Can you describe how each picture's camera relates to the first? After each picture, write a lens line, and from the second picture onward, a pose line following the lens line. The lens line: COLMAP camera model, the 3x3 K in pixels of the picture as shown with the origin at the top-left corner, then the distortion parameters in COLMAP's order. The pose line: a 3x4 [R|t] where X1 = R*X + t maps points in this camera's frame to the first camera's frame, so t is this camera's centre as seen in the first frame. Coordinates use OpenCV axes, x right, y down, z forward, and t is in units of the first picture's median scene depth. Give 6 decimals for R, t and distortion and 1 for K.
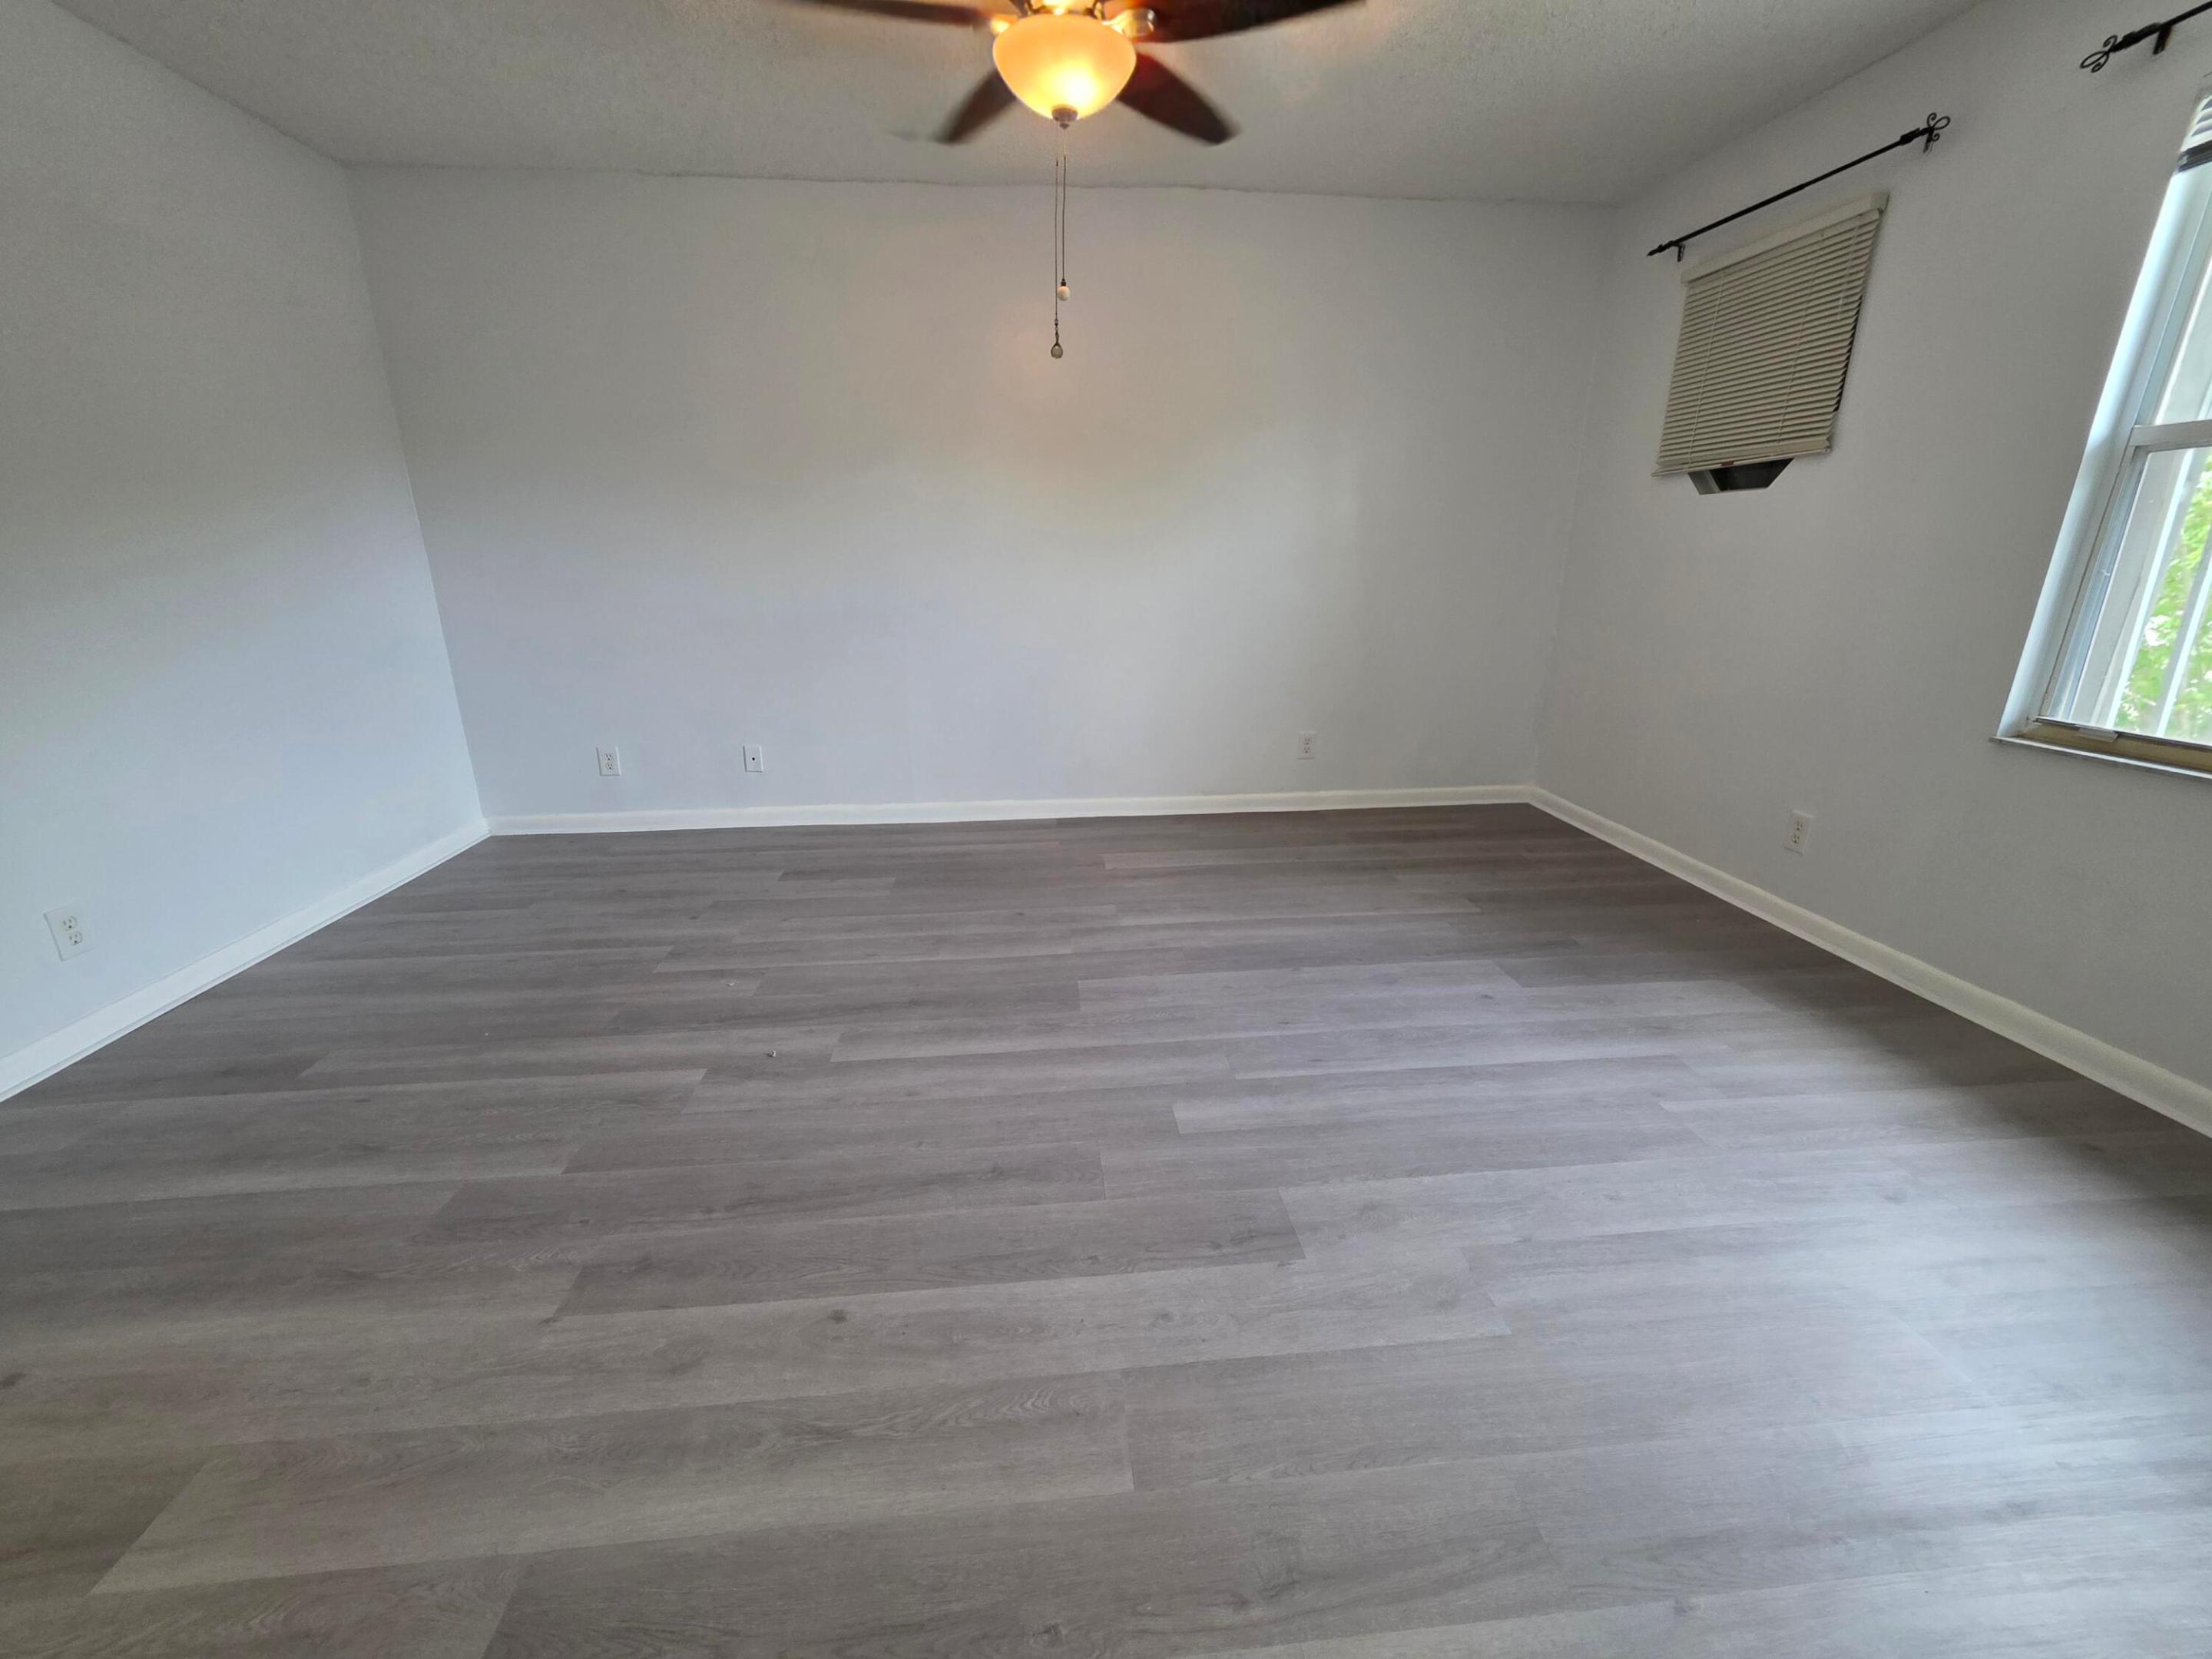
lens RADIAL K [[887.1, 0, 1107.5], [0, 887.1, 836.1], [0, 0, 1]] dist [0.003527, 0.000523]
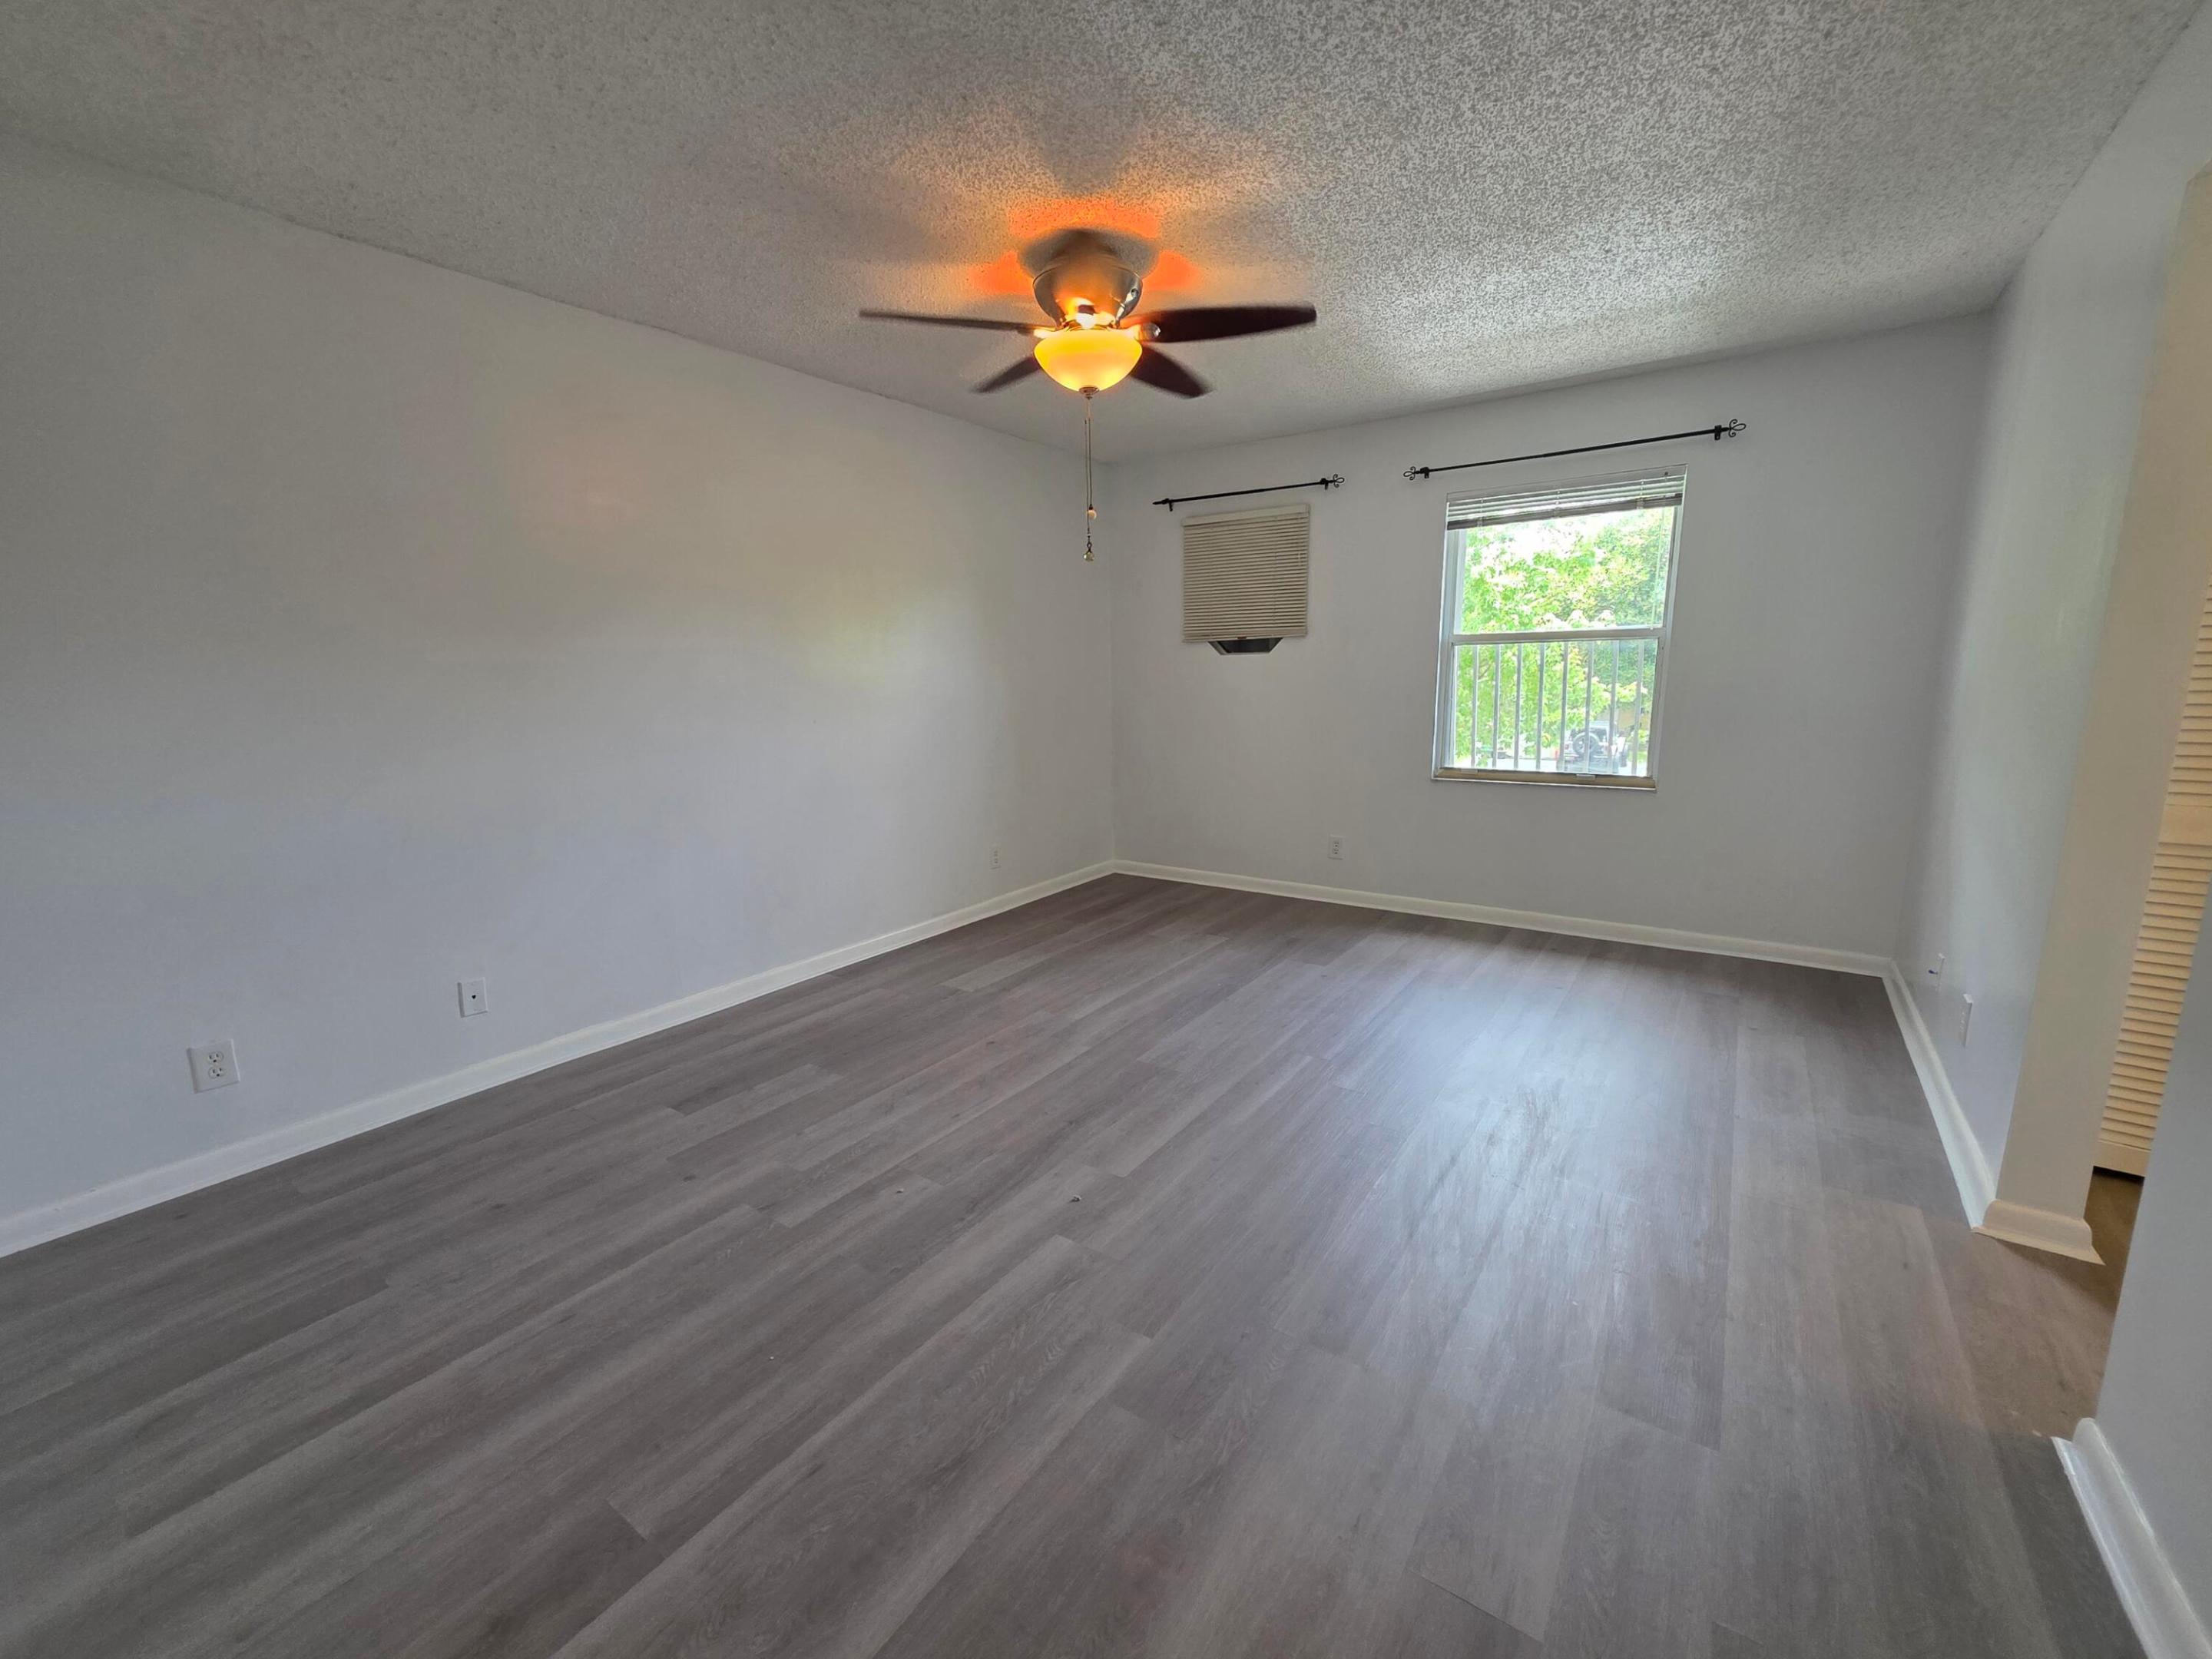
lens RADIAL K [[902.2, 0, 1095.7], [0, 902.2, 841.7], [0, 0, 1]] dist [0.002063, 0.000087]
pose [[0.653308, -0.151714, 0.741735, -0.849545], [0.247734, 0.968620, -0.020079, -0.098541], [-0.715413, 0.196871, 0.670392, 0.168213]]
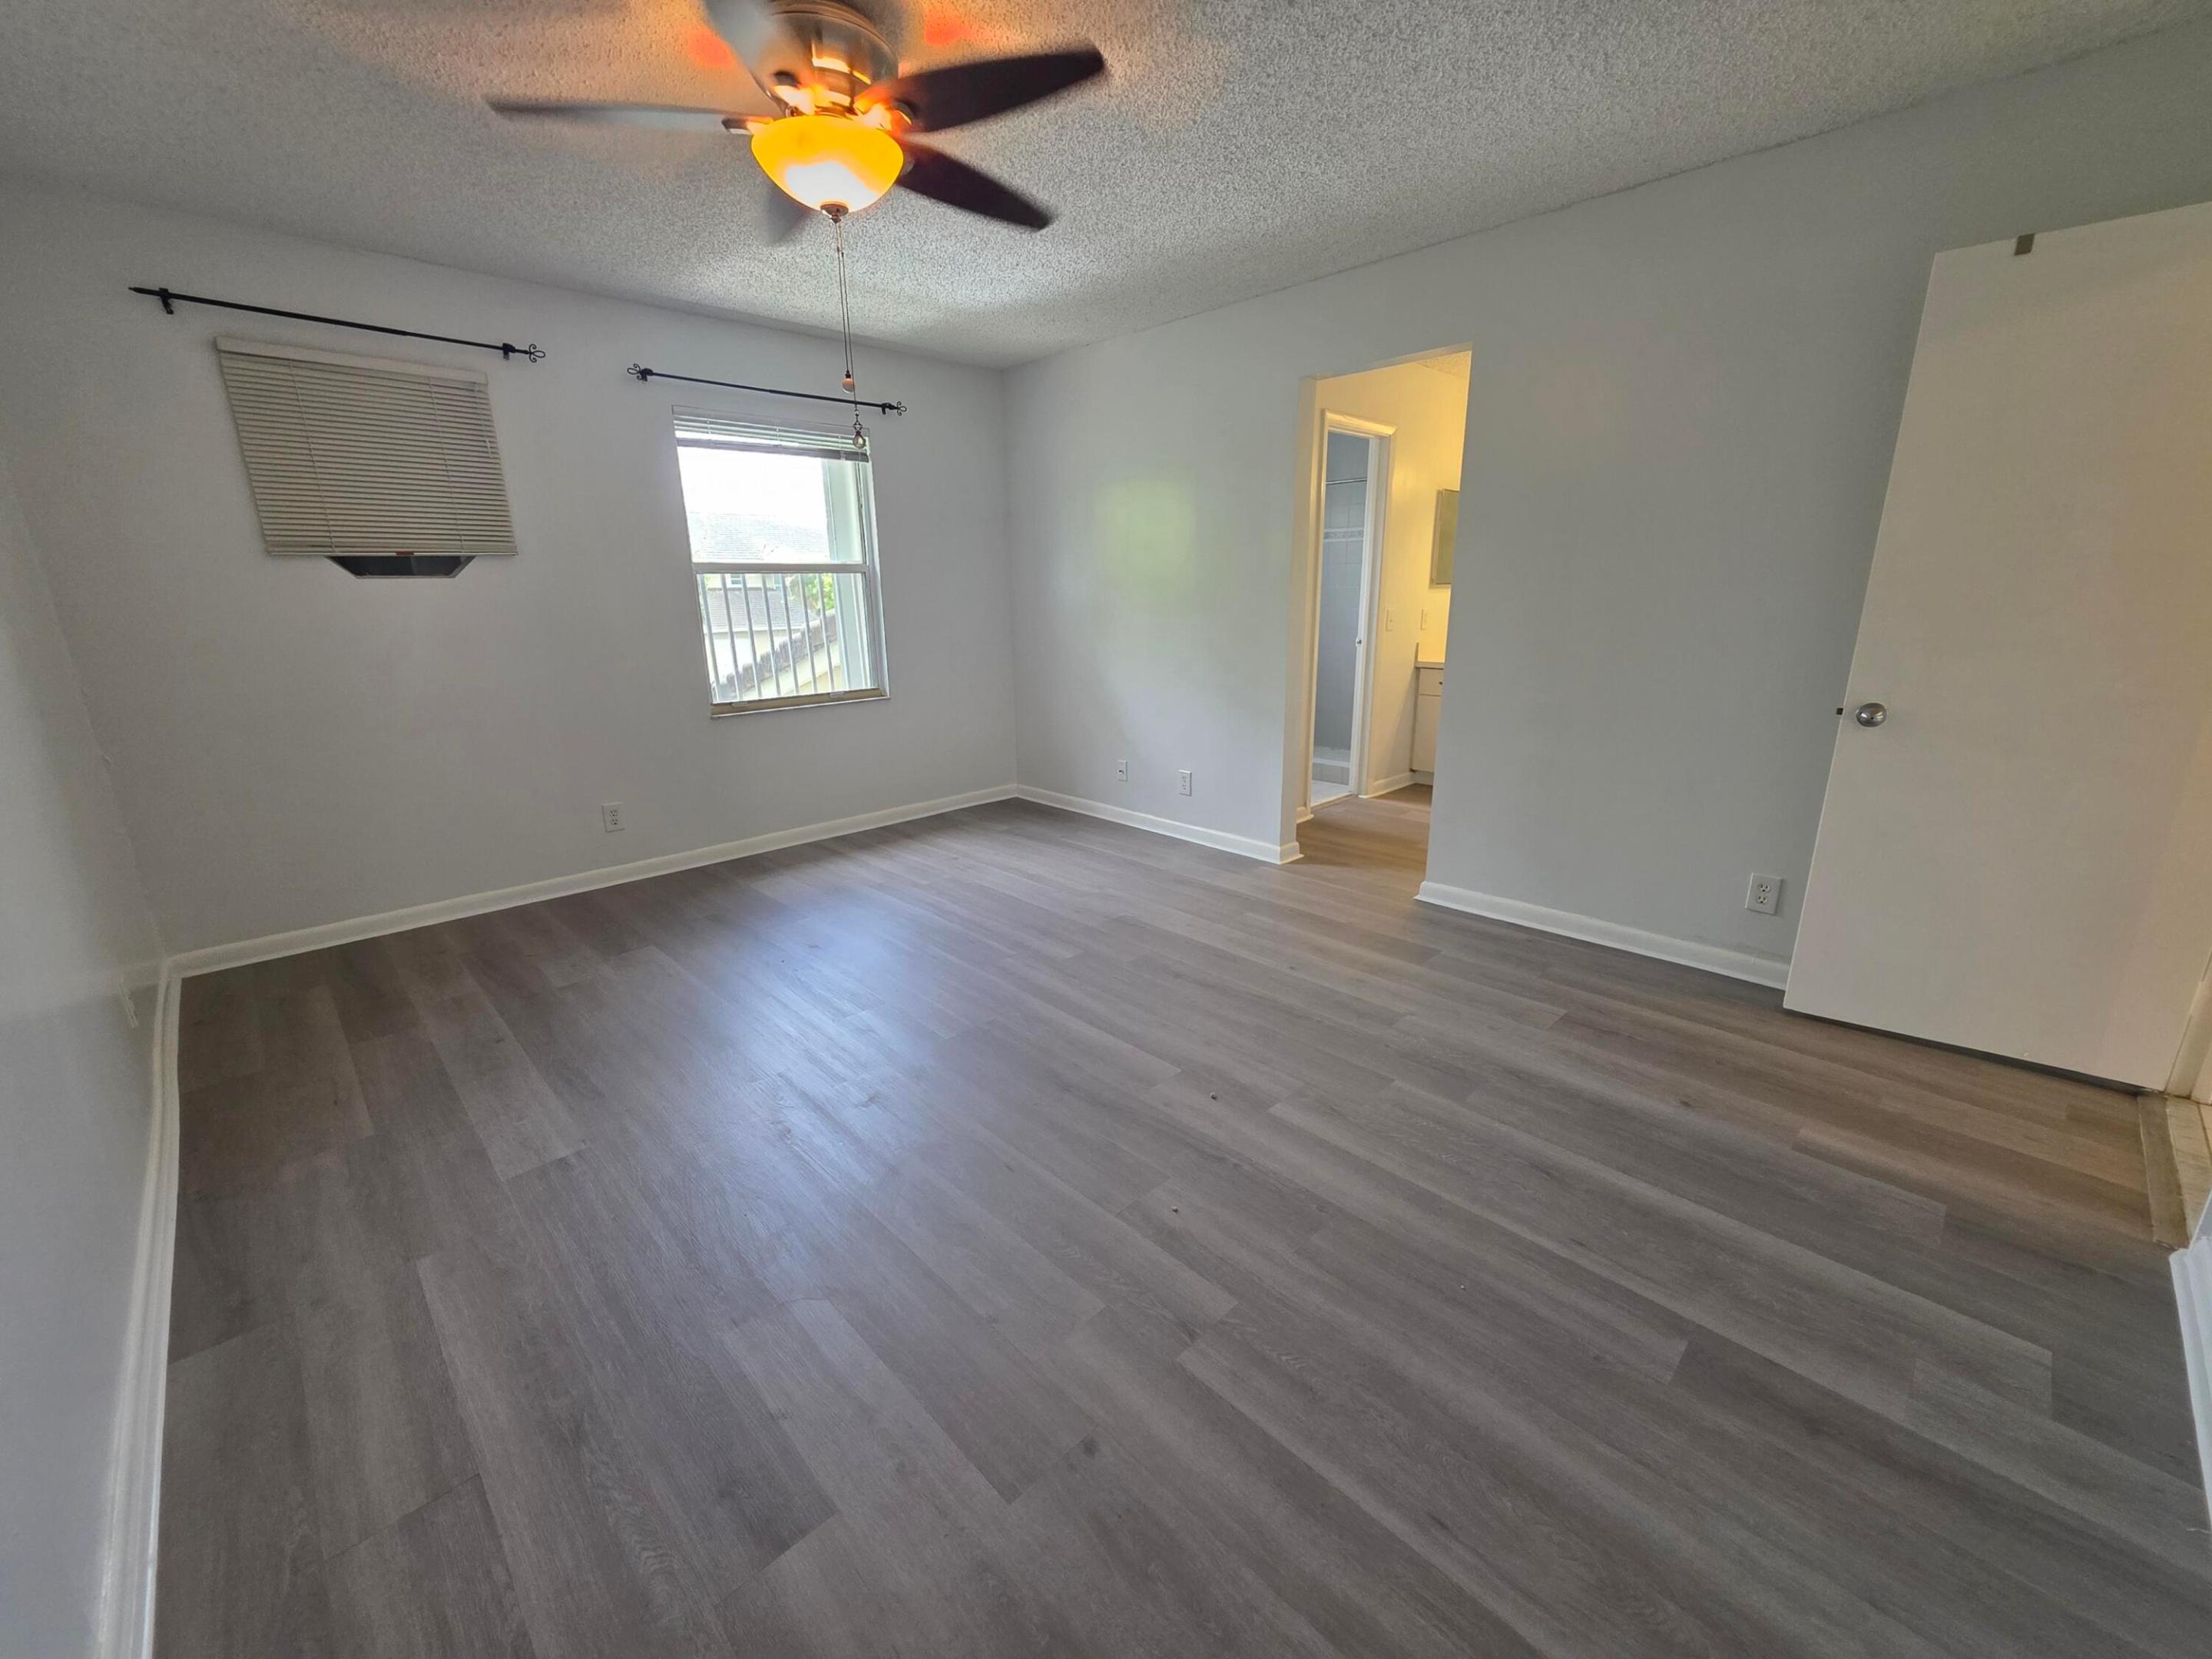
lens RADIAL K [[886.1, 0, 1107.4], [0, 886.1, 830.8], [0, 0, 1]] dist [0.001349, 0.000073]
pose [[-0.627062, -0.197991, 0.753387, -0.829707], [0.252170, 0.863484, 0.436812, -0.424502], [-0.737023, 0.463890, -0.491531, 1.173207]]
